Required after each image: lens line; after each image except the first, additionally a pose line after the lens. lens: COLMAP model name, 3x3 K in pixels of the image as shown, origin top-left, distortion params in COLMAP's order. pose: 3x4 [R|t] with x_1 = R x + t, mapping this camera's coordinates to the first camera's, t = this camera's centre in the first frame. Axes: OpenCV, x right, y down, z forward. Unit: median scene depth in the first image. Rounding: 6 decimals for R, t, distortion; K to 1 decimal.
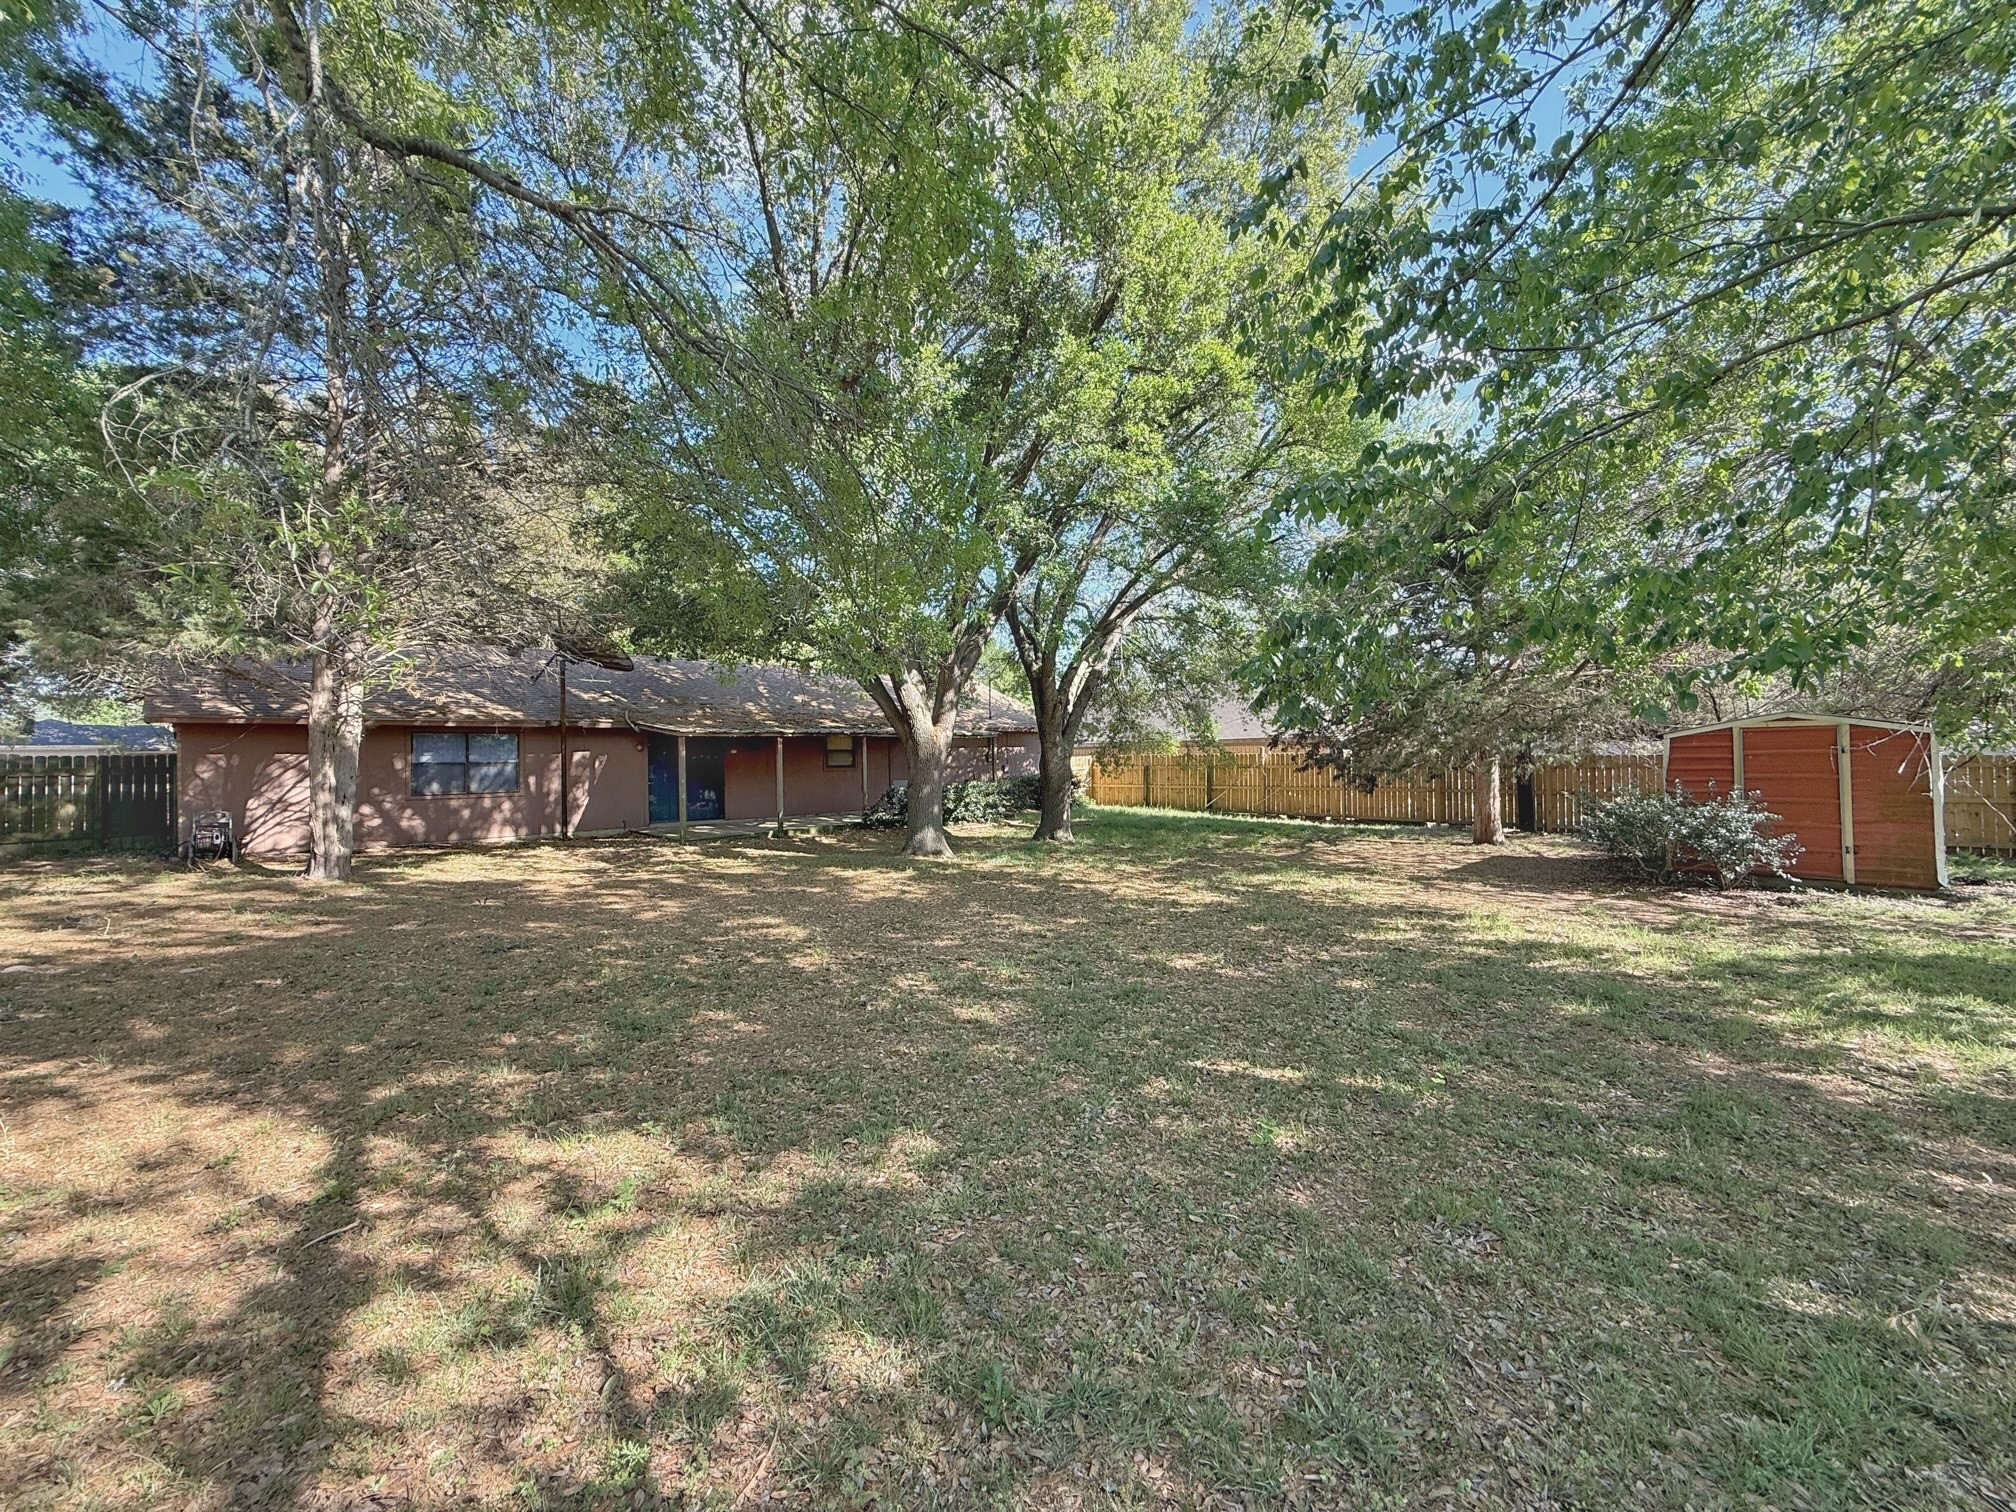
lens RADIAL K [[819.9, 0, 1008.0], [0, 819.9, 756.0], [0, 0, 1]] dist [-0.000267, -0.000030]
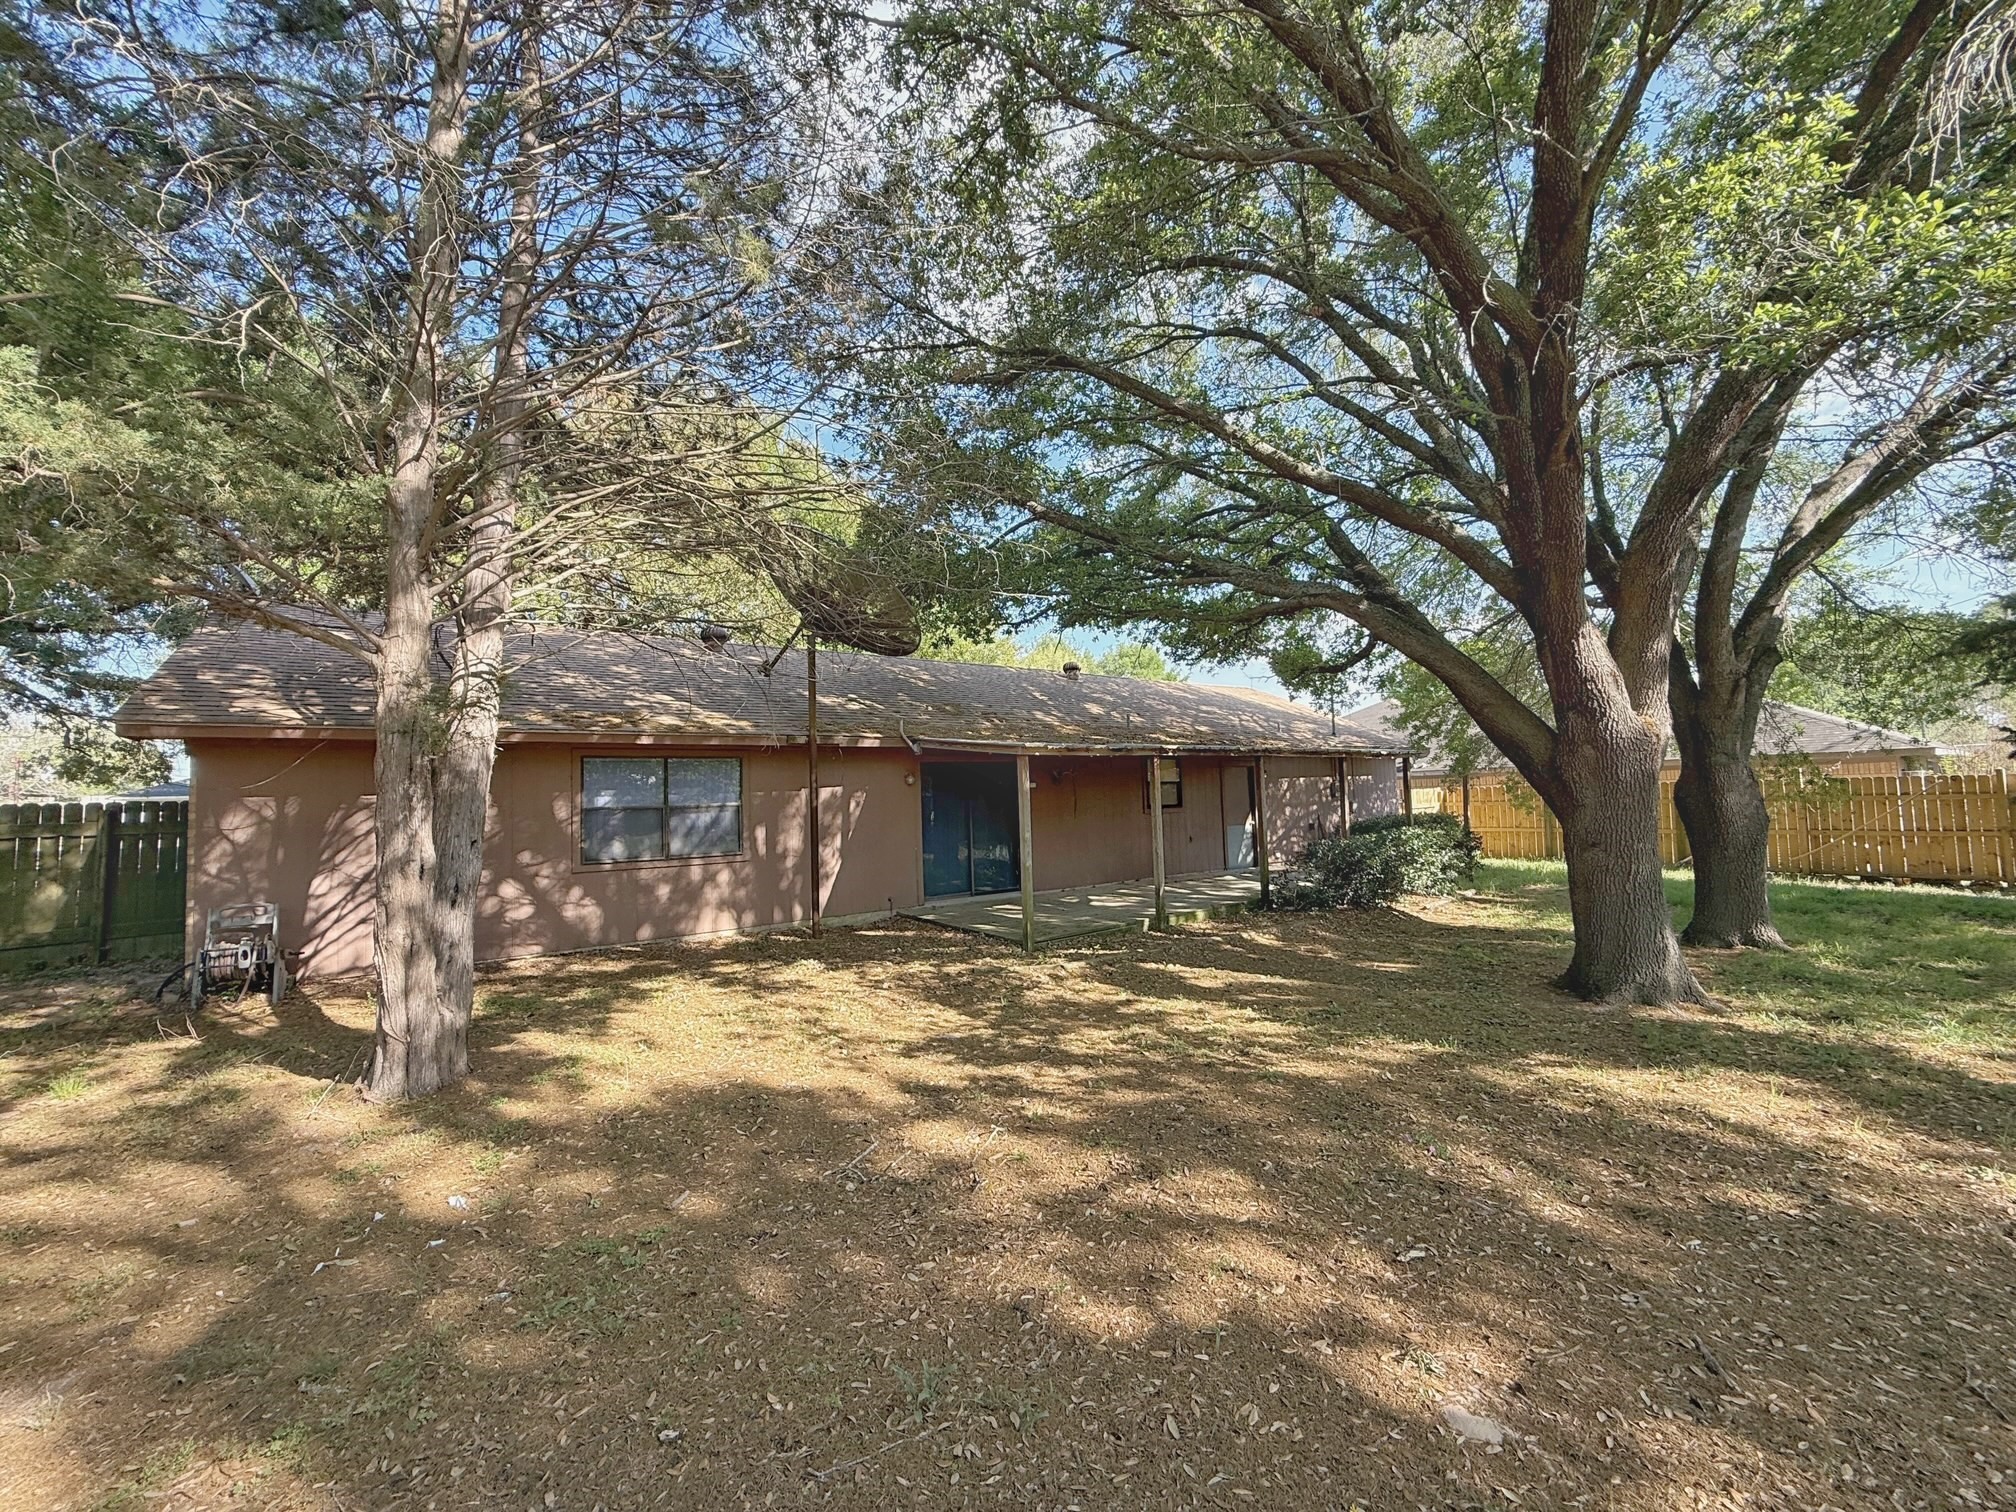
lens RADIAL K [[807.7, 0, 1005.0], [0, 807.7, 752.3], [0, 0, 1]] dist [0.000799, 0.000257]
pose [[0.992096, -0.023191, -0.123316, -0.353762], [0.016425, 0.998318, -0.055607, 0.005833], [0.124398, 0.053142, 0.990808, 0.460820]]
